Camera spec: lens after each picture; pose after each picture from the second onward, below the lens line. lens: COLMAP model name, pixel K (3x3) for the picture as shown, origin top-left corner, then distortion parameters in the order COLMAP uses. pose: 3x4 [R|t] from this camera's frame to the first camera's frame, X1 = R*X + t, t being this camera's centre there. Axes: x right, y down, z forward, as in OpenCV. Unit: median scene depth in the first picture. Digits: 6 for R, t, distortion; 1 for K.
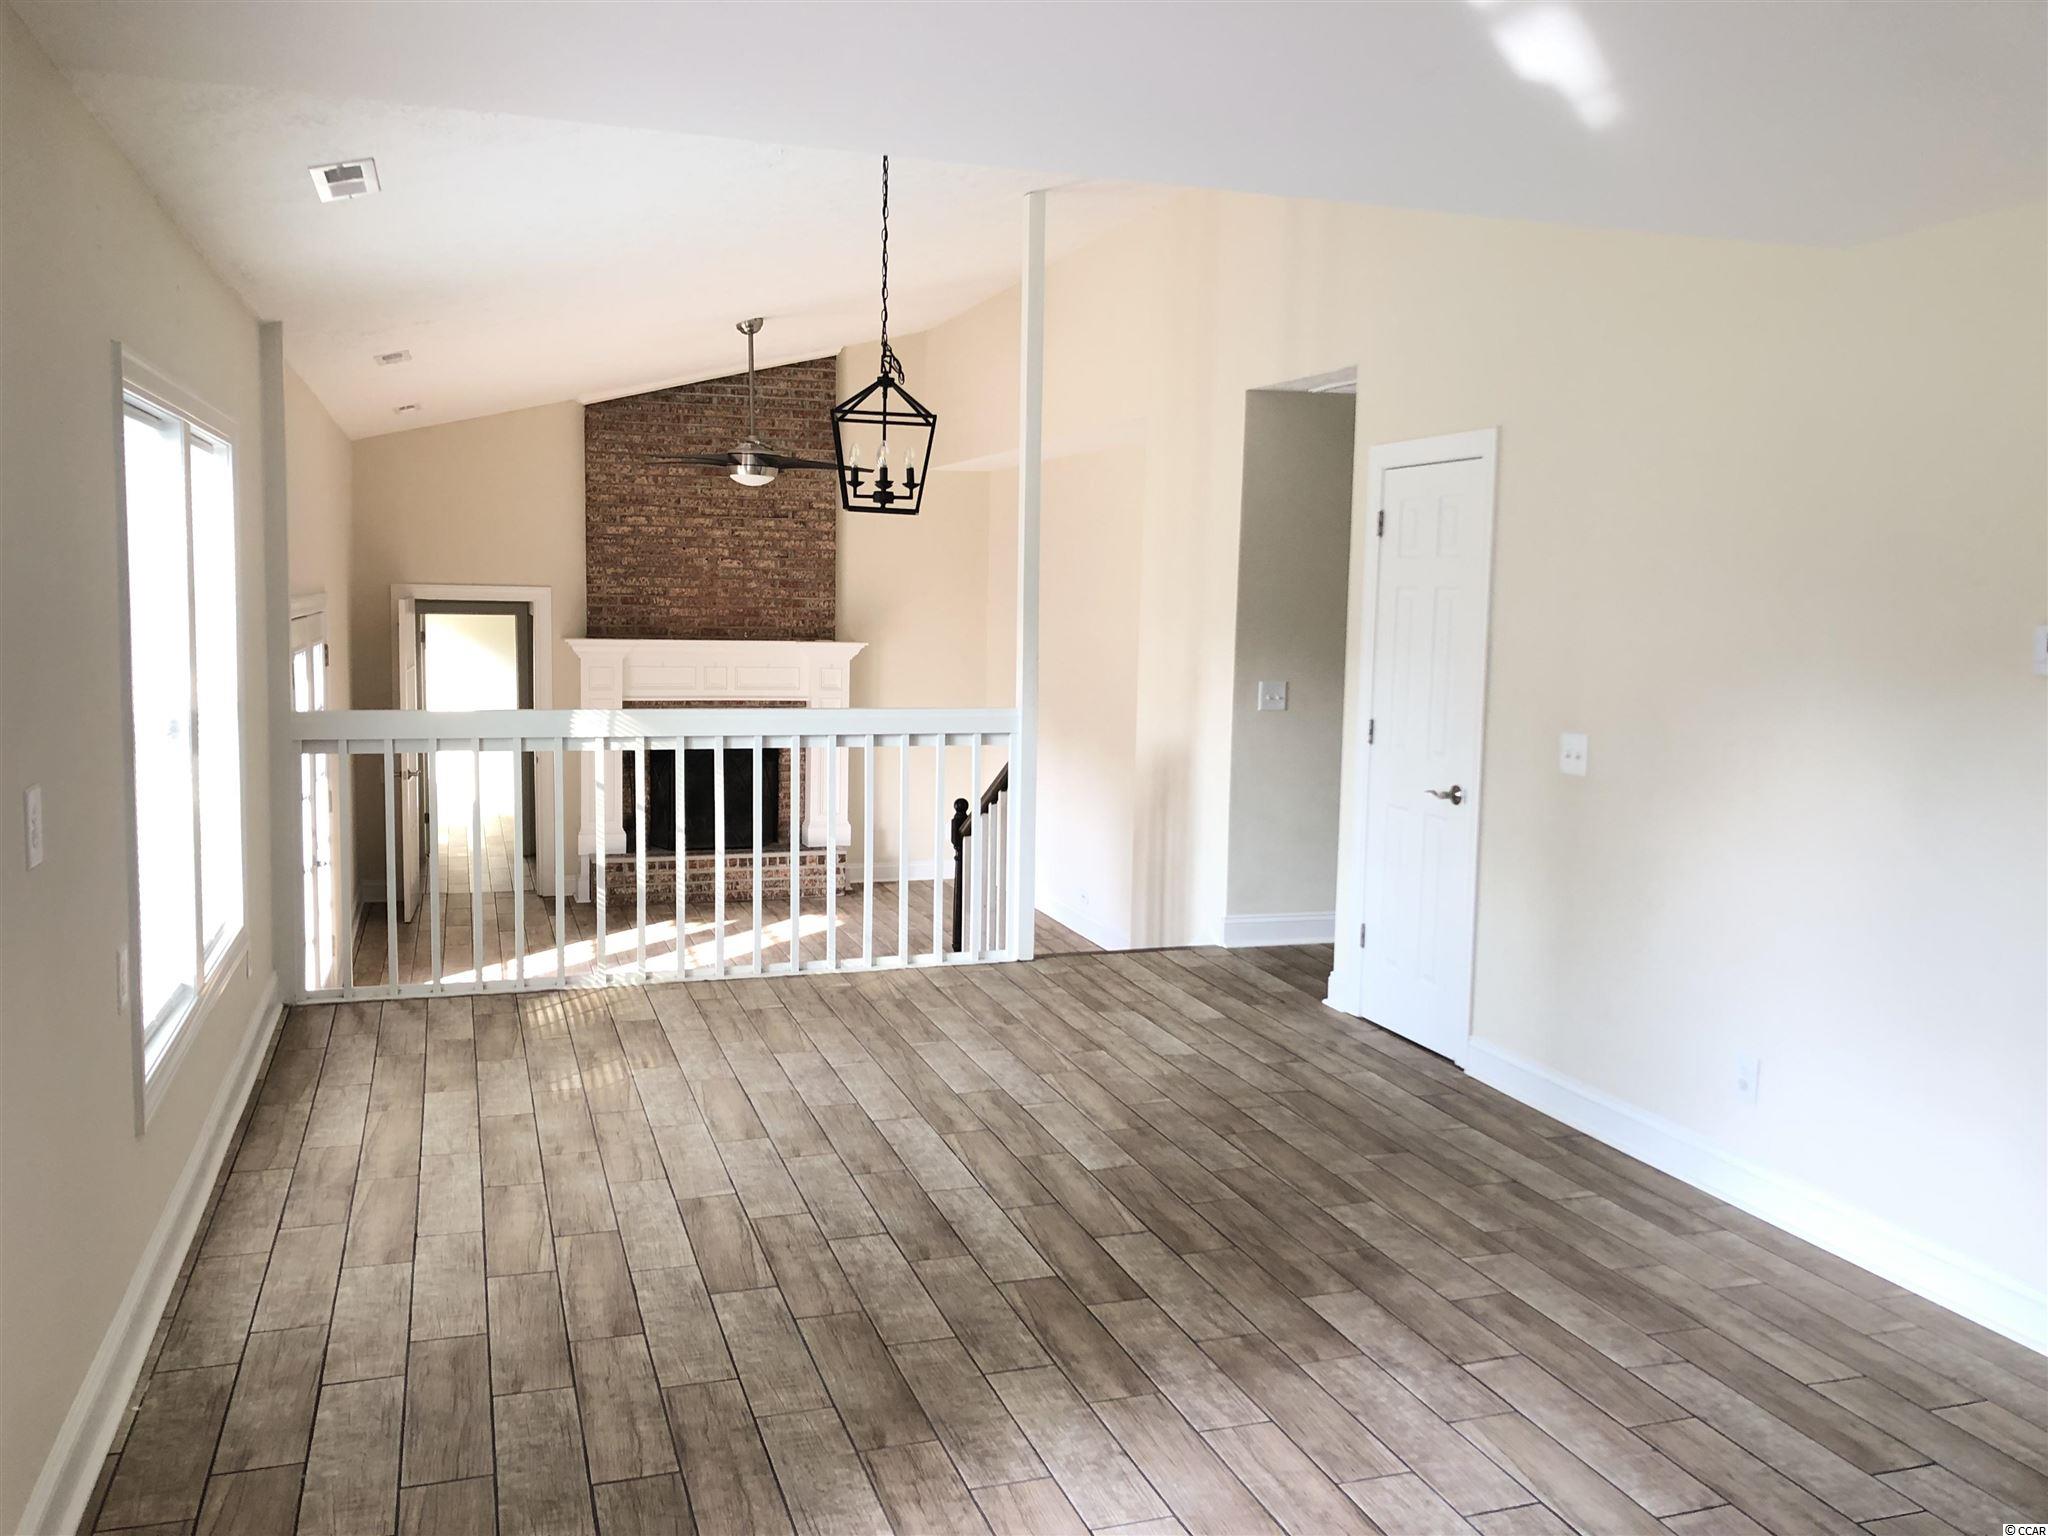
lens RADIAL K [[1665.9, 0, 1024.0], [0, 1665.9, 768.0], [0, 0, 1]] dist [0.039852, -0.043965]
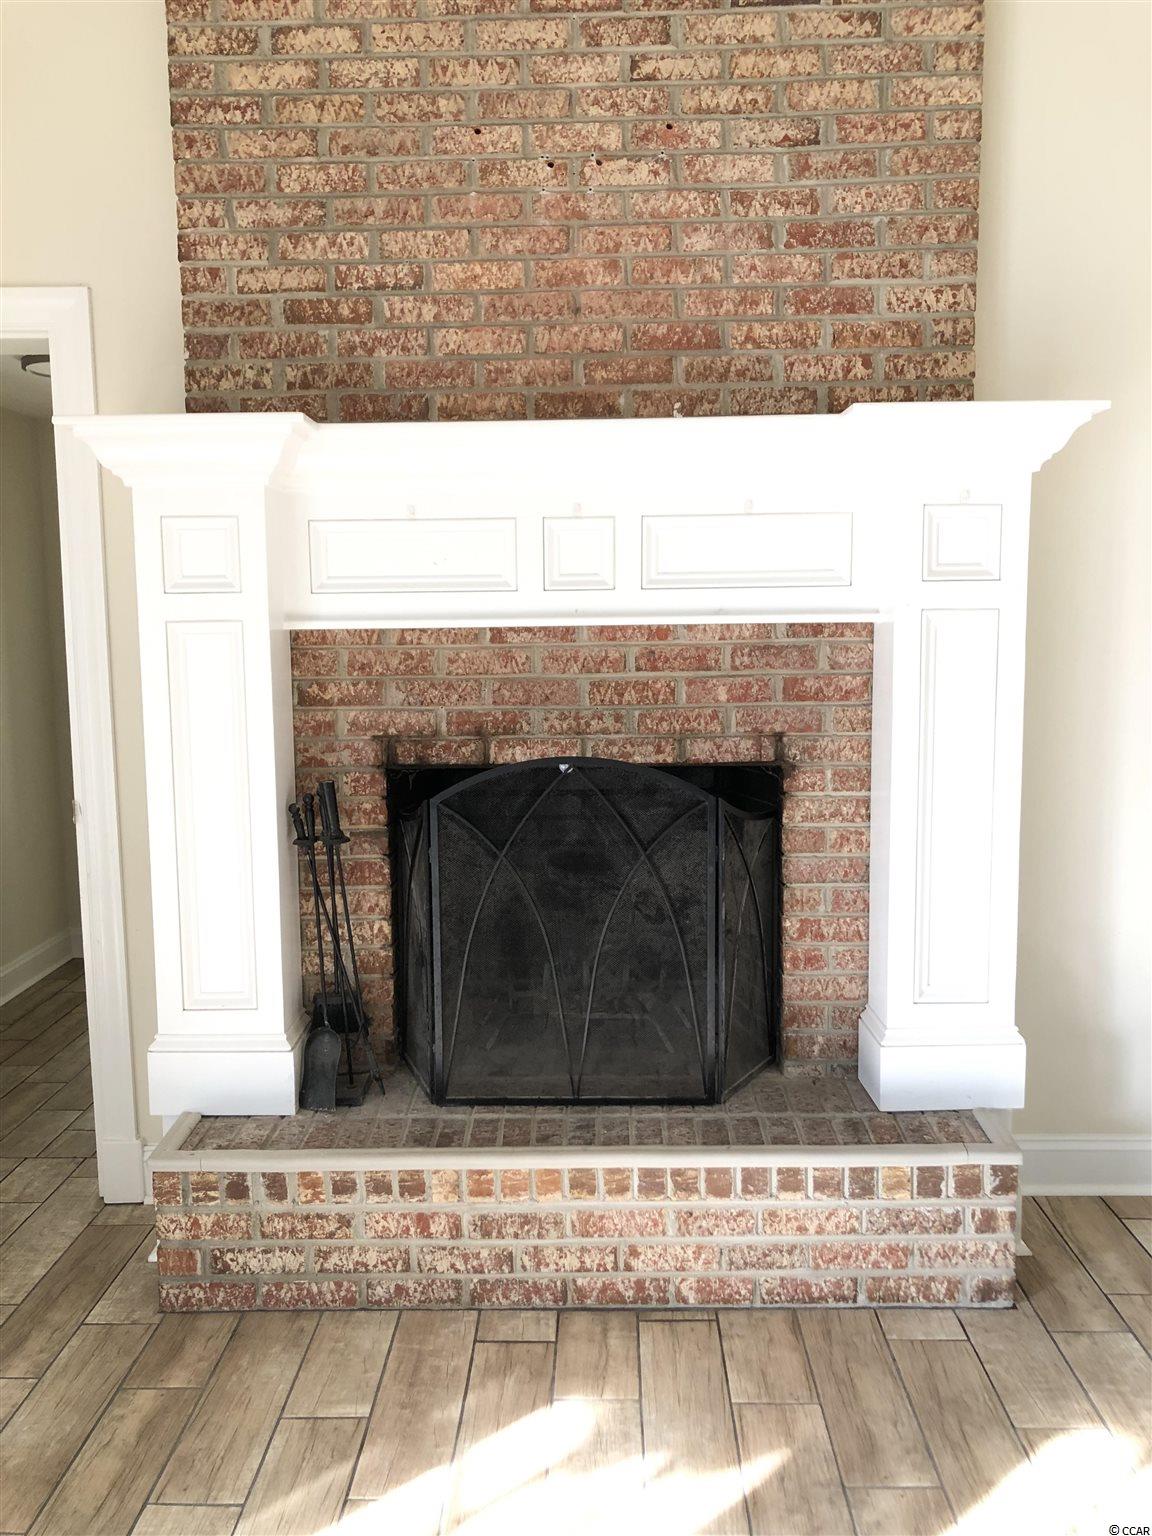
lens RADIAL K [[1267.4, 0, 568.6], [0, 1267.4, 749.8], [0, 0, 1]] dist [0.005960, 0.004221]
pose [[0.937987, 0.010041, -0.346524, -0.107282], [-0.005496, 0.999886, 0.014096, -0.021163], [0.346626, -0.011318, 0.937935, 0.798472]]
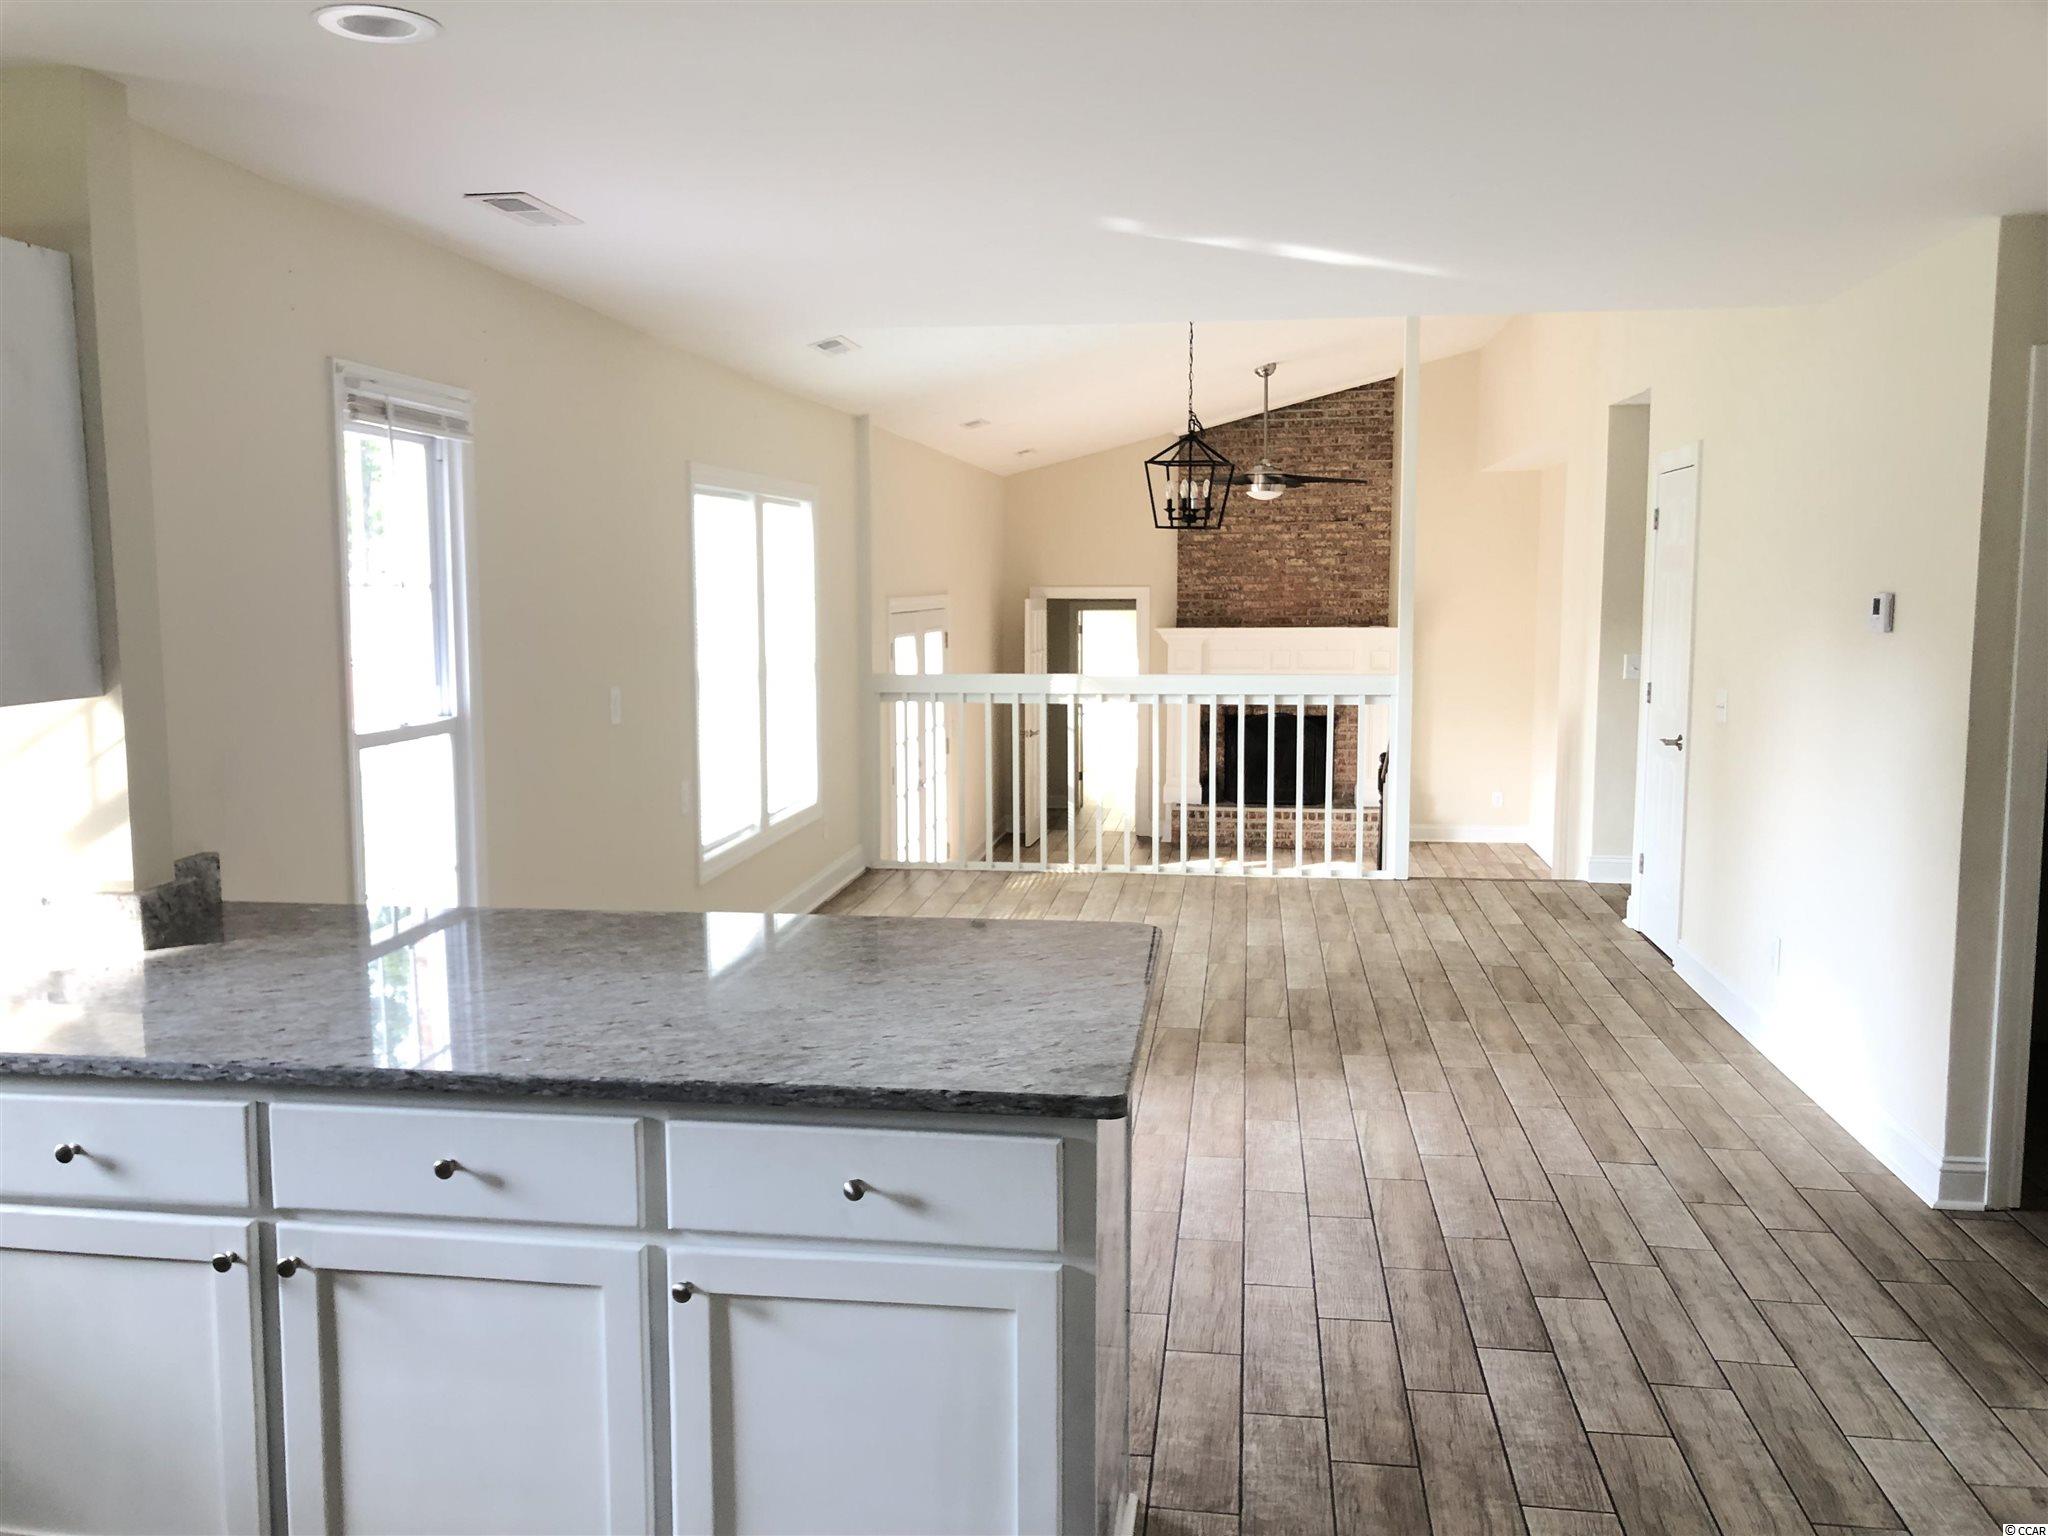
lens RADIAL K [[1653.3, 0, 985.2], [0, 1653.3, 767.2], [0, 0, 1]] dist [0.103760, -0.150027]
pose [[0.887997, 0.028113, -0.458988, 0.175810], [-0.027185, 0.999593, 0.008632, 0.018344], [0.459044, 0.004813, 0.888400, -0.145297]]
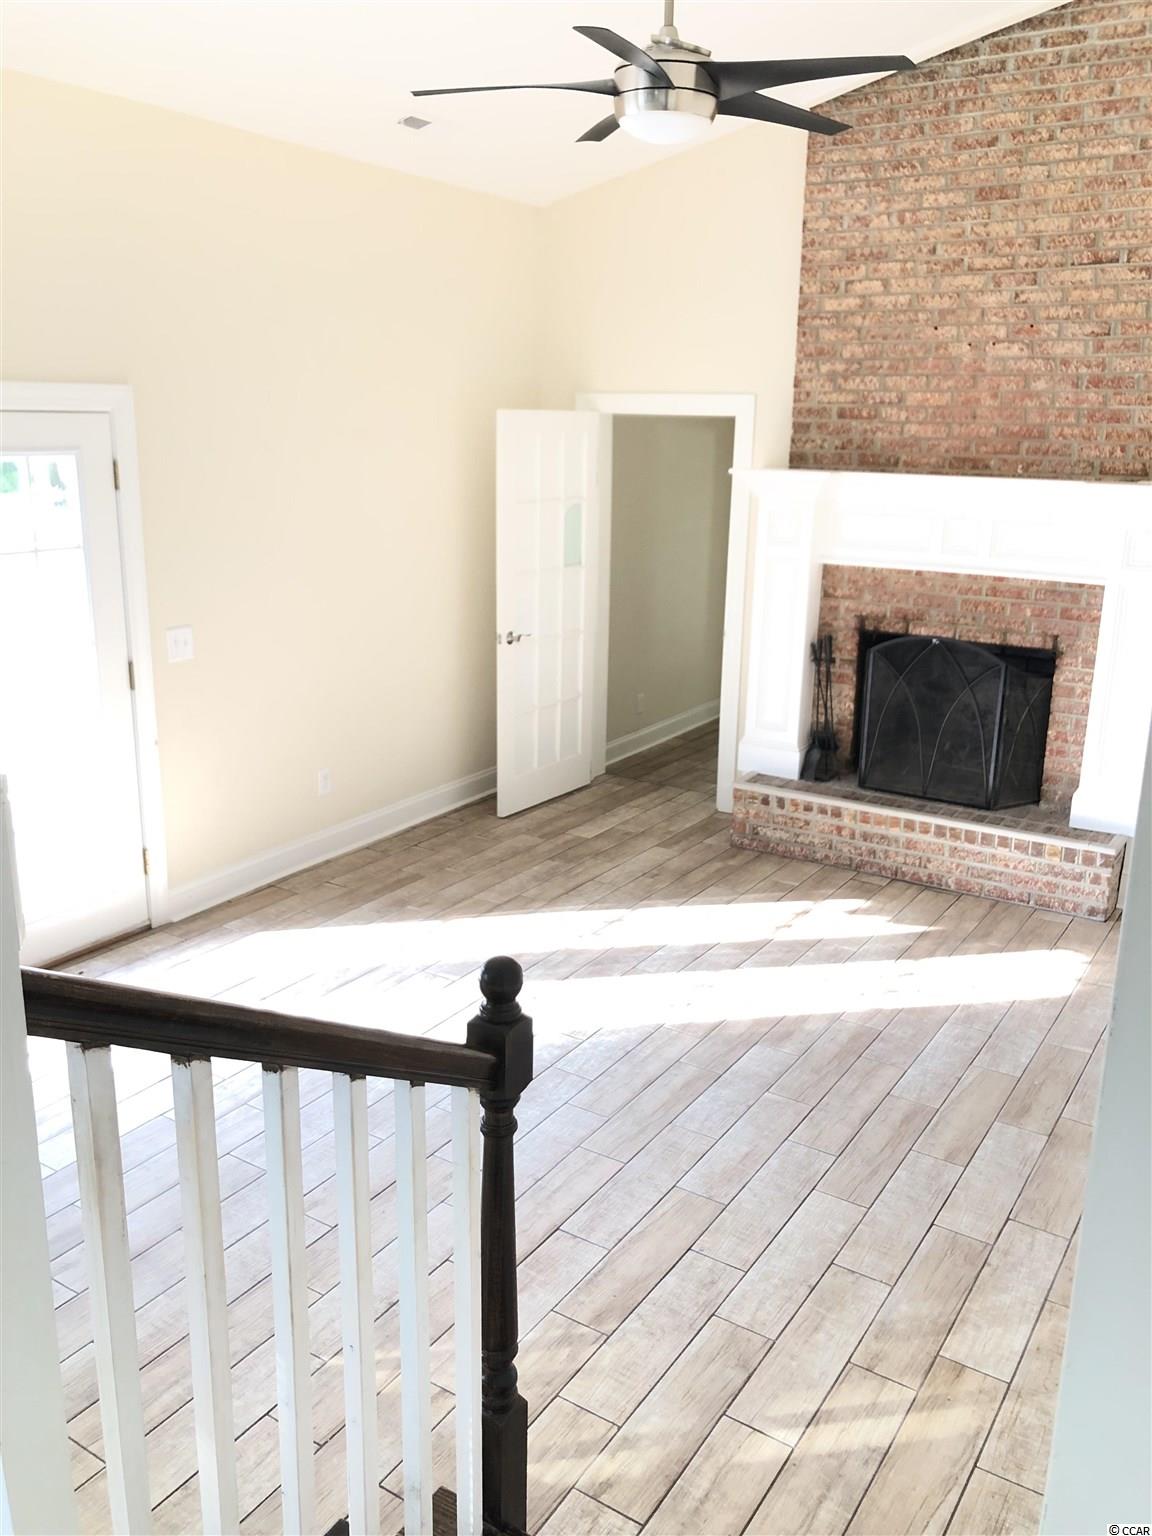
lens RADIAL K [[1267.4, 0, 568.6], [0, 1267.4, 749.8], [0, 0, 1]] dist [0.005960, 0.004221]
pose [[0.625784, 0.192151, -0.755958, 0.106679], [-0.084630, 0.980186, 0.179089, -0.049679], [0.775392, -0.048094, 0.629646, 0.589640]]
